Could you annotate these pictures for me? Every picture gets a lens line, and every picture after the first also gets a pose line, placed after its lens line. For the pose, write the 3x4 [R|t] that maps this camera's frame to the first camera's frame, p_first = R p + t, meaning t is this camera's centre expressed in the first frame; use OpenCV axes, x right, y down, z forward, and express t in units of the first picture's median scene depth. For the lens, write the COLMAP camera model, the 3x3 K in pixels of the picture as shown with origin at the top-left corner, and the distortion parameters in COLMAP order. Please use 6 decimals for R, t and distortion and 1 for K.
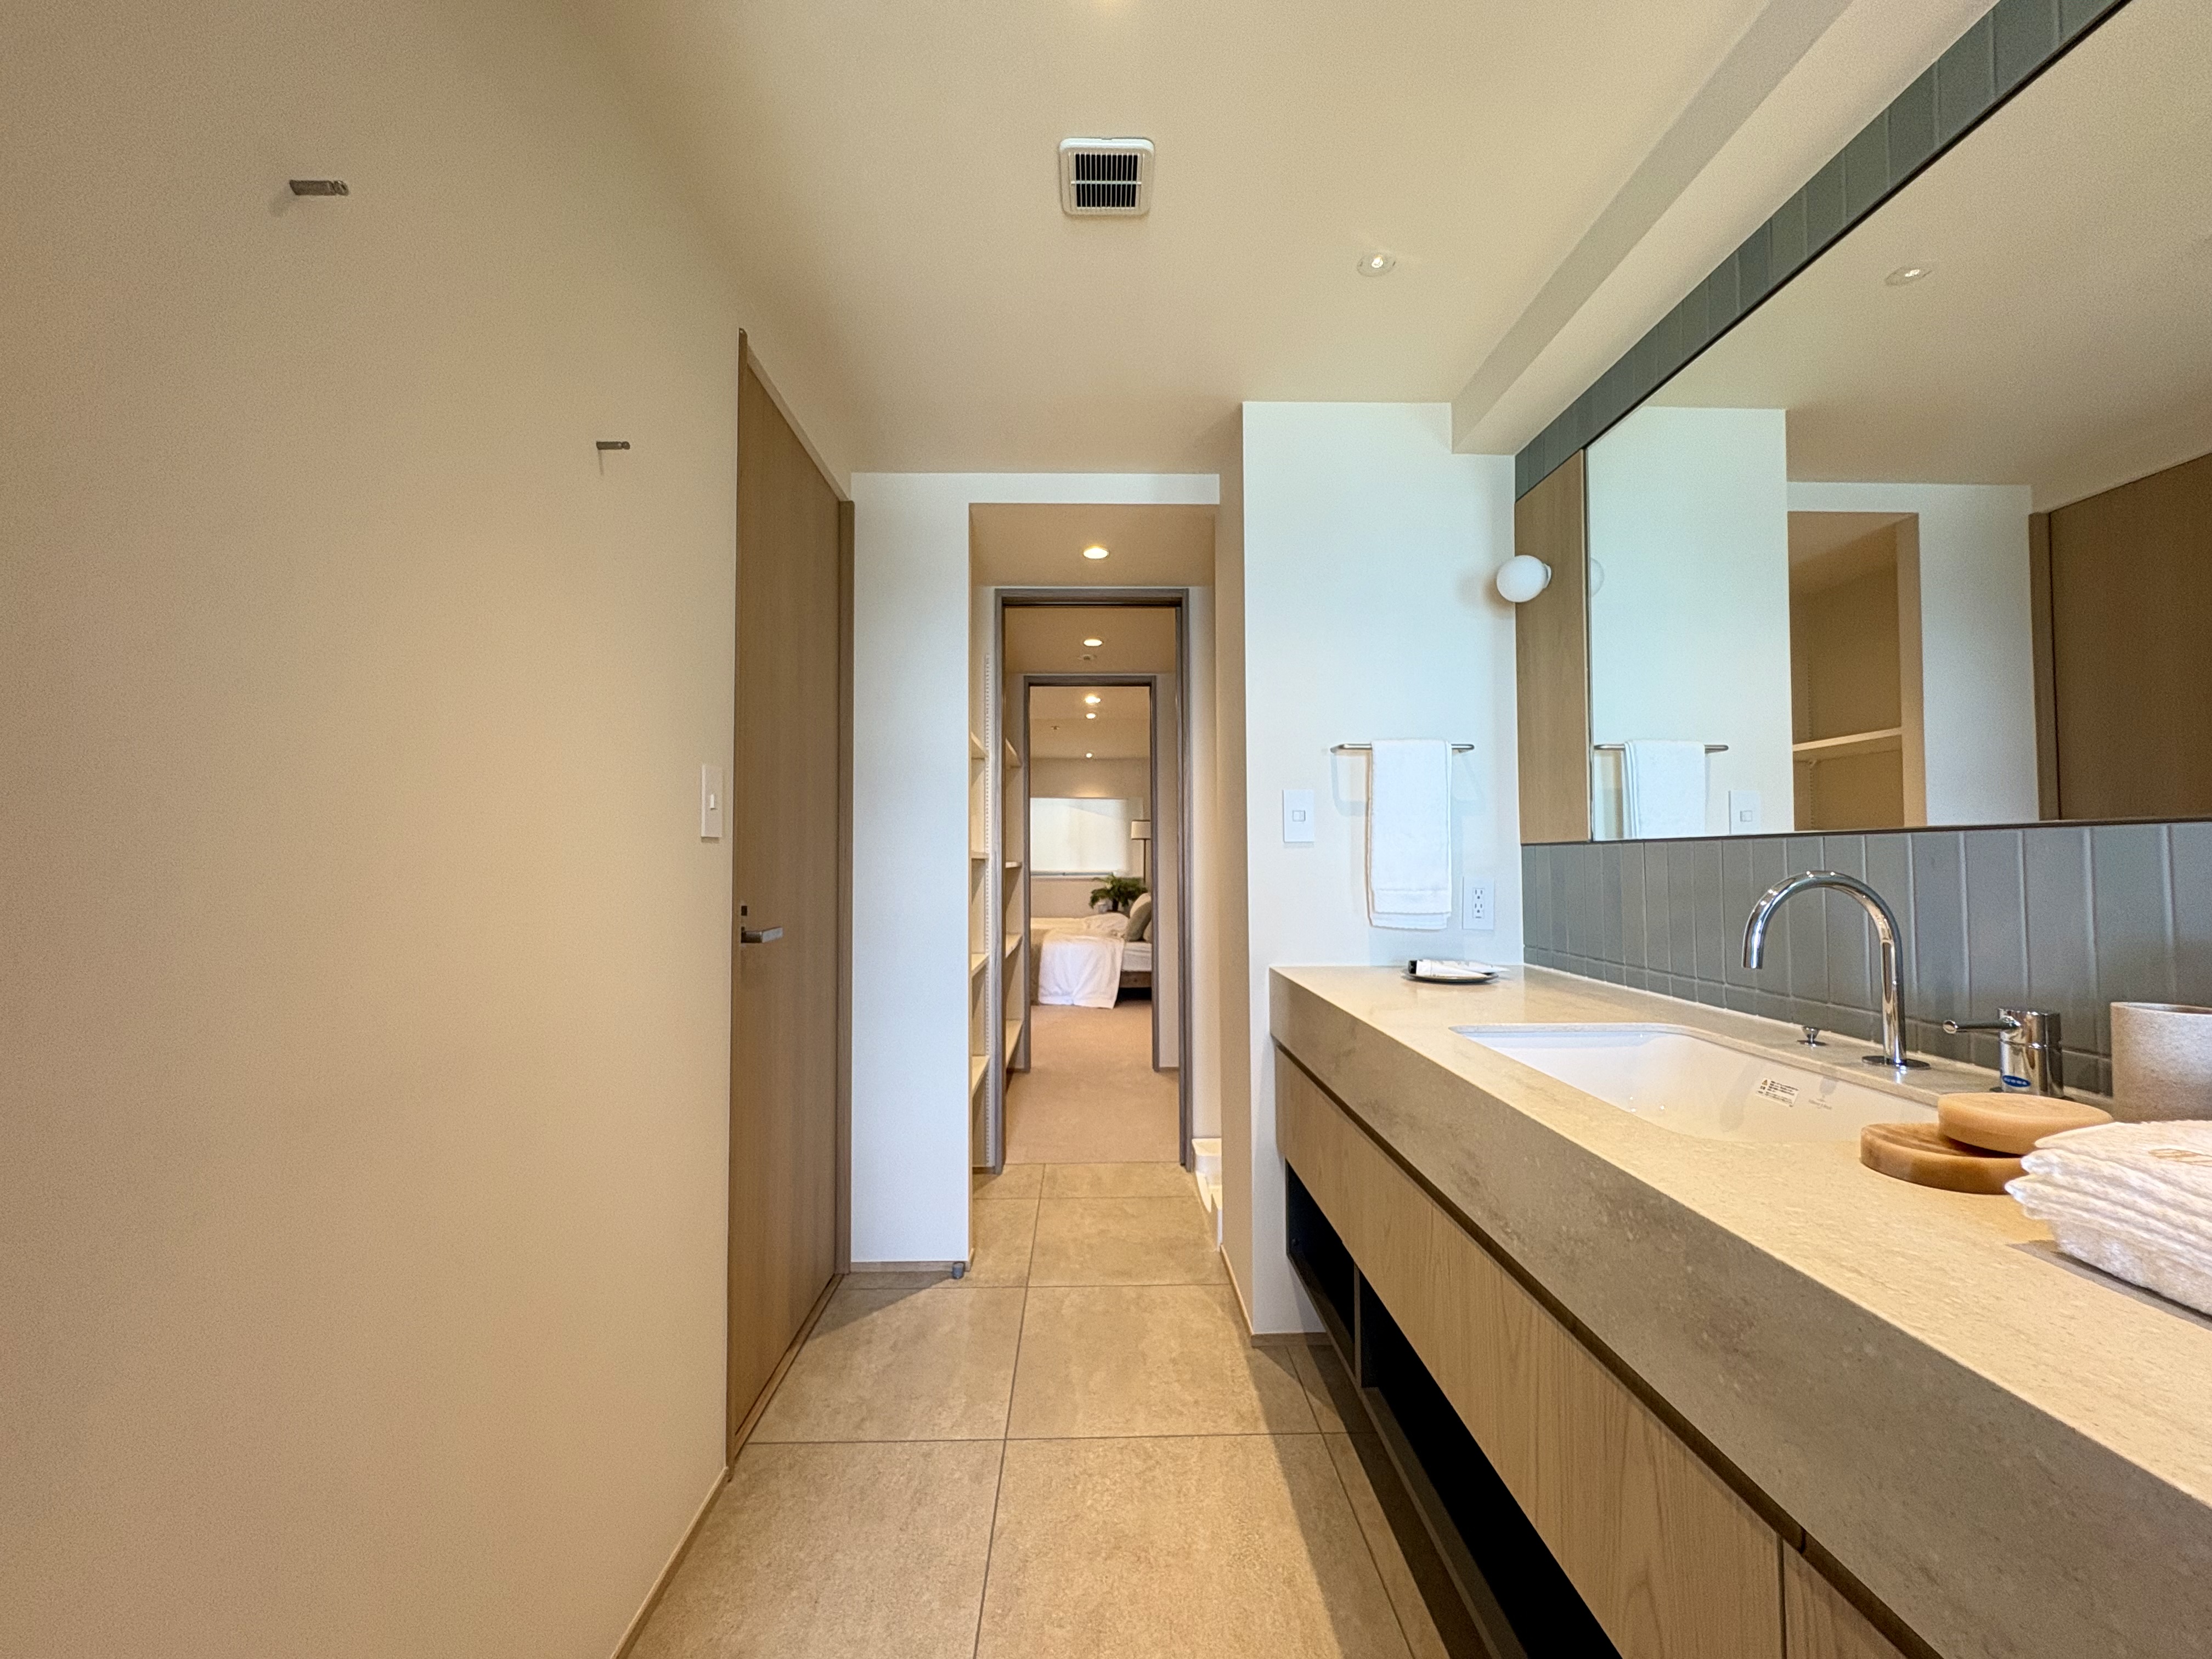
lens RADIAL K [[888.1, 0, 1110.8], [0, 888.1, 829.0], [0, 0, 1]] dist [0.001461, -0.000269]
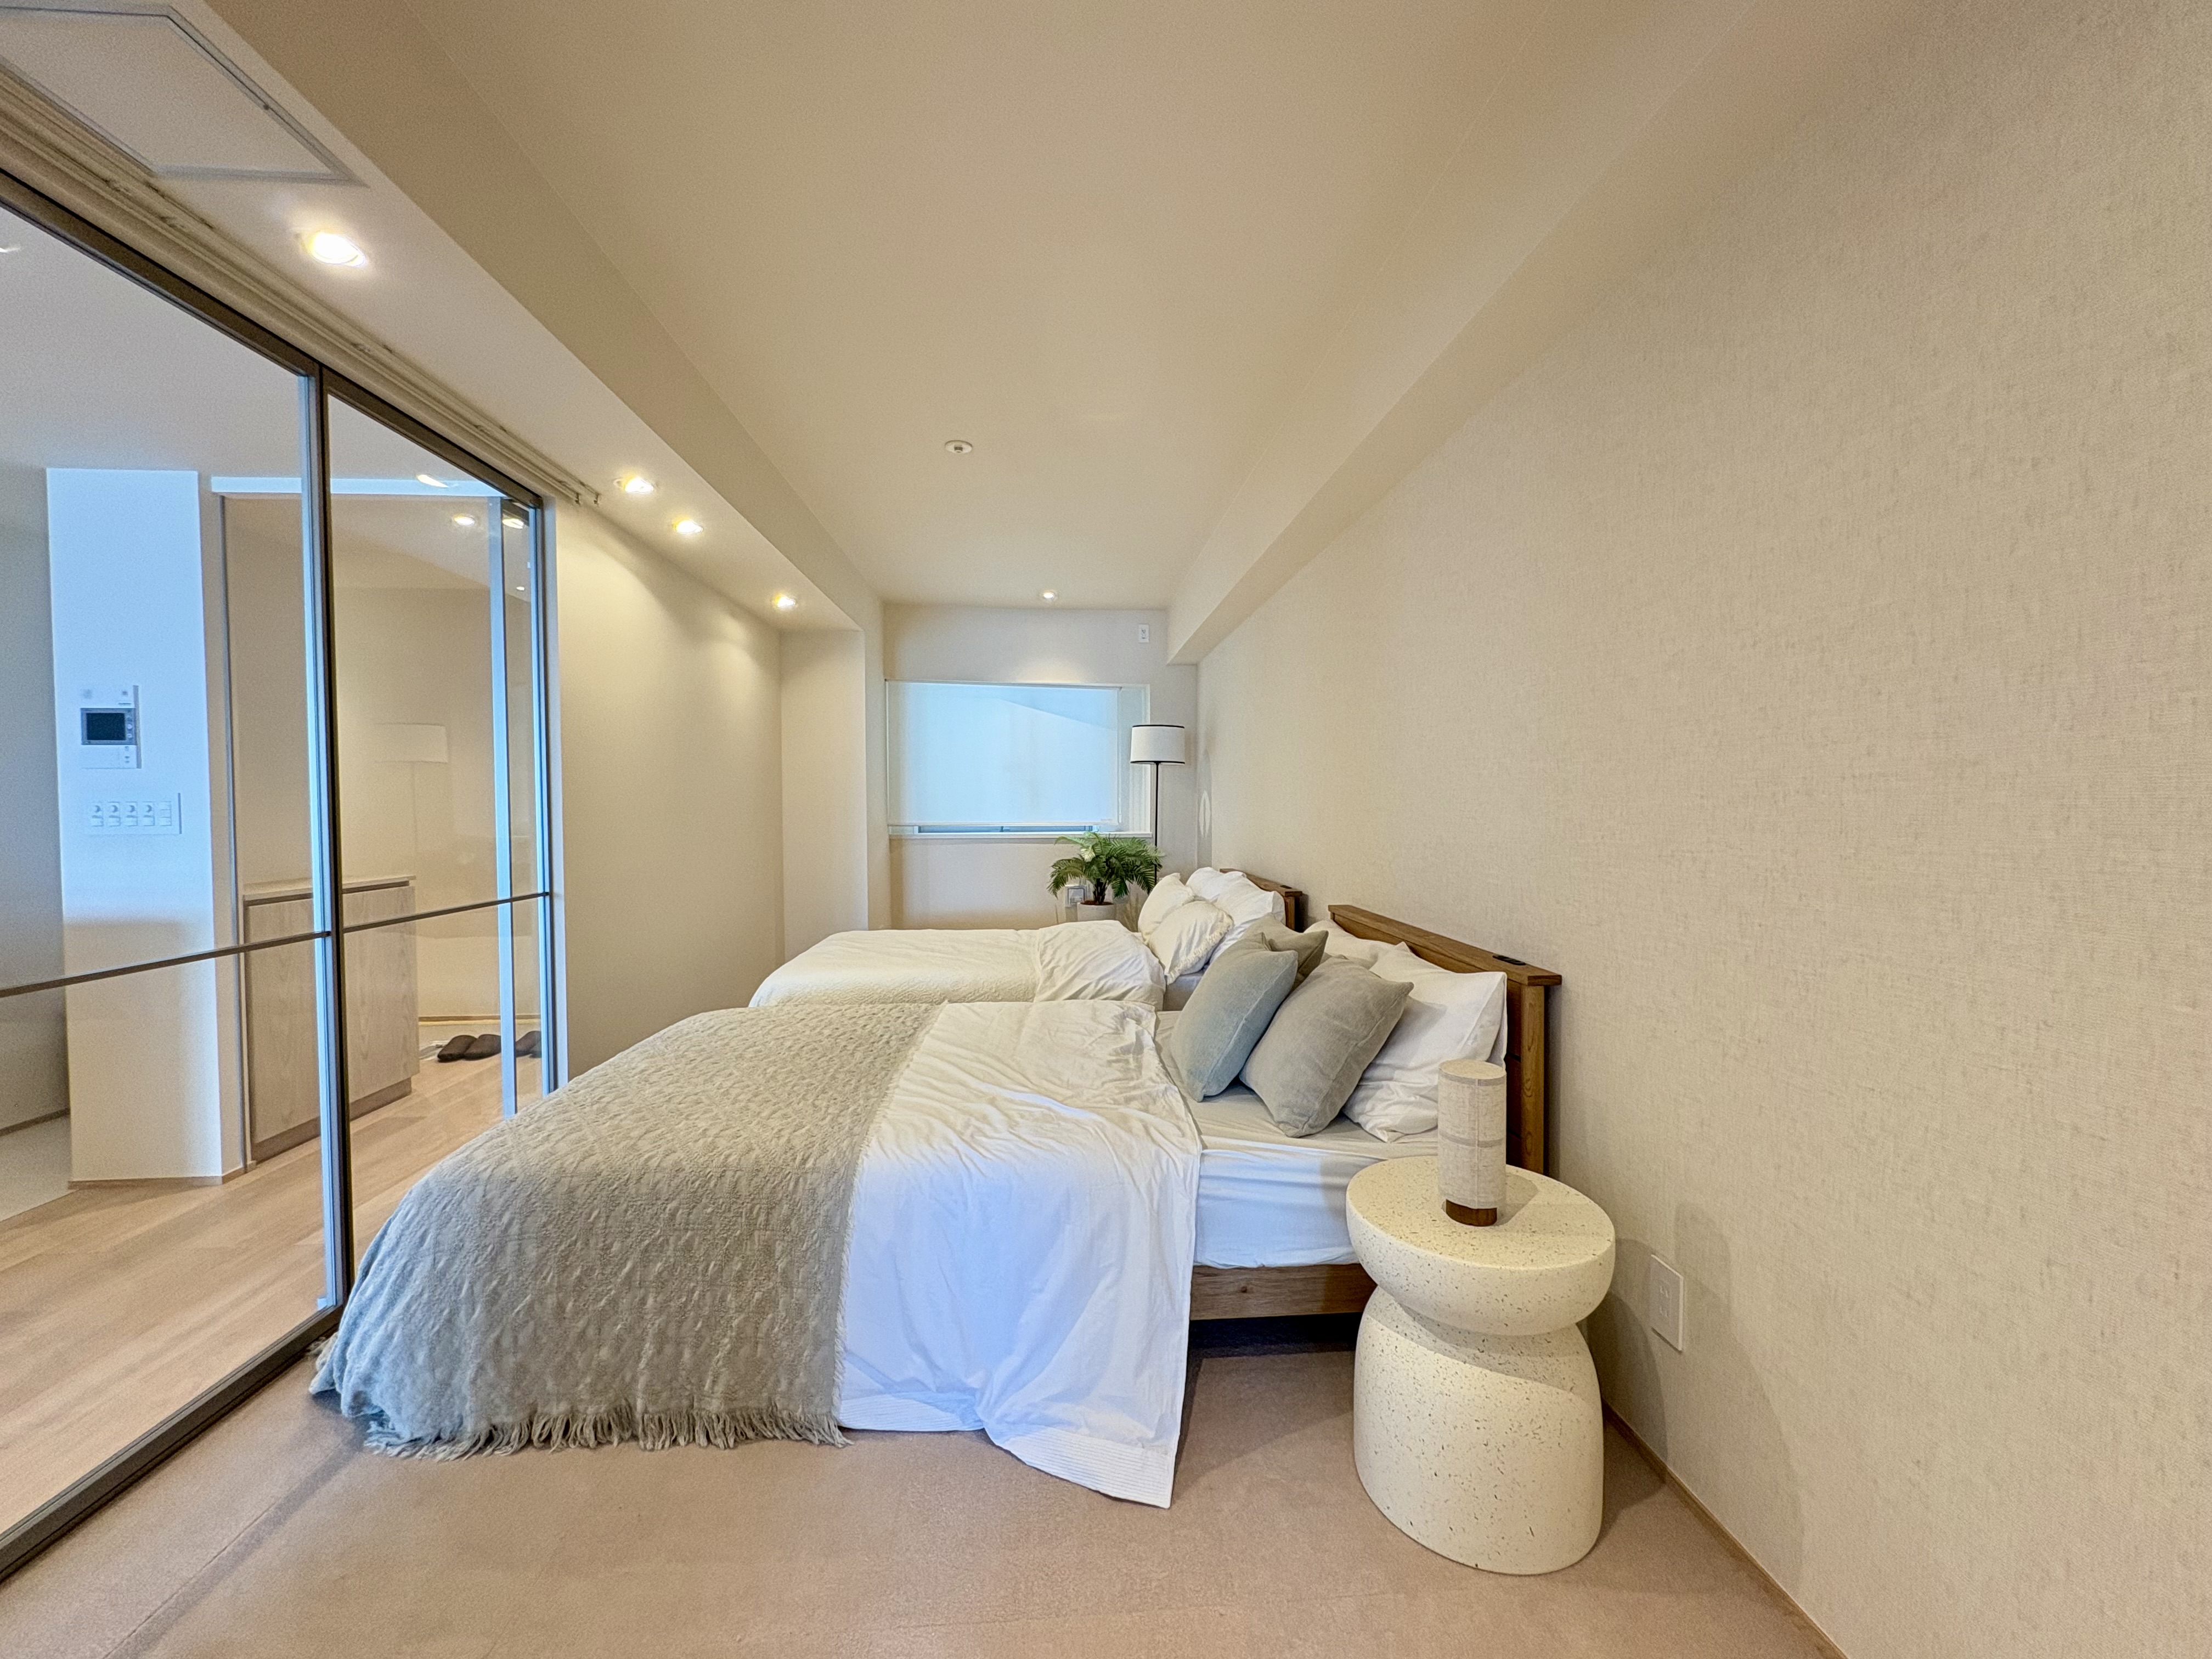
lens RADIAL K [[888.1, 0, 1110.8], [0, 888.1, 829.0], [0, 0, 1]] dist [0.001461, -0.000269]
pose [[0.998889, 0.000005, 0.047123, -0.013016], [-0.002834, 0.998196, 0.059966, 0.019668], [-0.047038, -0.060033, 0.997087, 0.496077]]
